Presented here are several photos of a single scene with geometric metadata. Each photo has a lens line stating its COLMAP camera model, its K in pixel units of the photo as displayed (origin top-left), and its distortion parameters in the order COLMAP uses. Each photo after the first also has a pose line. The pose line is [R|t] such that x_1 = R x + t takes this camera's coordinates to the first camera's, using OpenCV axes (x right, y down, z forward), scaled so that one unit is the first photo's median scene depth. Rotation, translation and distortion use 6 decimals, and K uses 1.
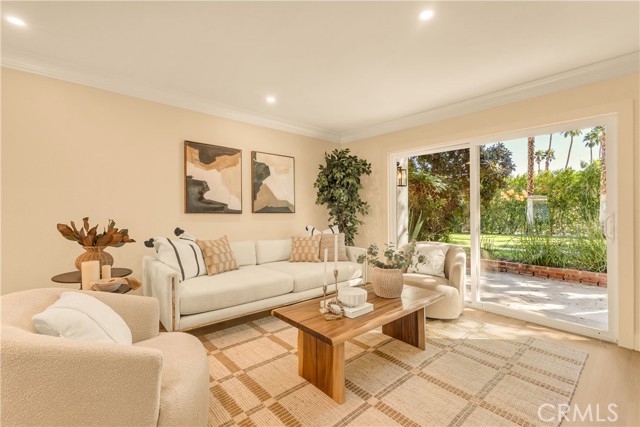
lens RADIAL K [[278.5, 0, 318.1], [0, 278.5, 216.0], [0, 0, 1]] dist [0.001198, -0.000030]
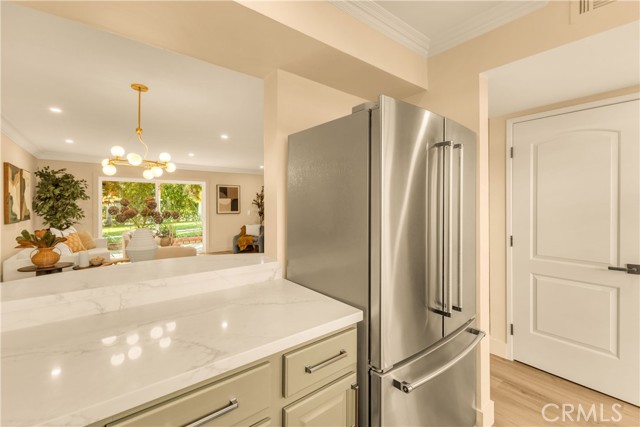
lens RADIAL K [[278.0, 0, 322.3], [0, 278.0, 203.1], [0, 0, 1]] dist [0.003854, -0.000190]
pose [[0.031952, -0.001139, 0.999489, -1.470618], [0.018349, 0.999831, 0.000553, -0.069291], [-0.999321, 0.018322, 0.031968, -0.334428]]
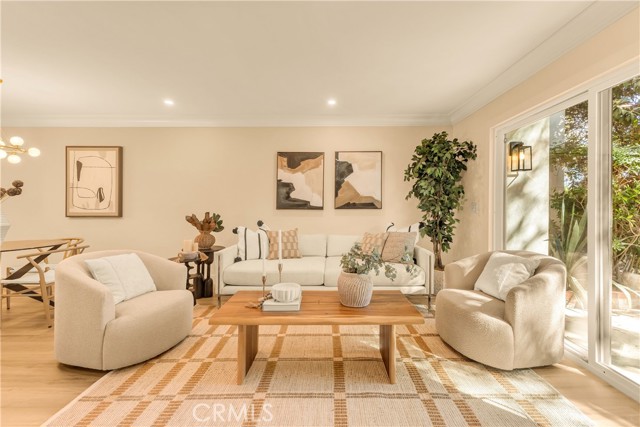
lens RADIAL K [[274.6, 0, 321.7], [0, 274.6, 208.3], [0, 0, 1]] dist [0.001123, 0.000162]
pose [[0.757475, -0.003300, -0.652855, 0.450066], [-0.005953, 0.999911, -0.011961, -0.000775], [0.652837, 0.012946, 0.757388, 0.171396]]
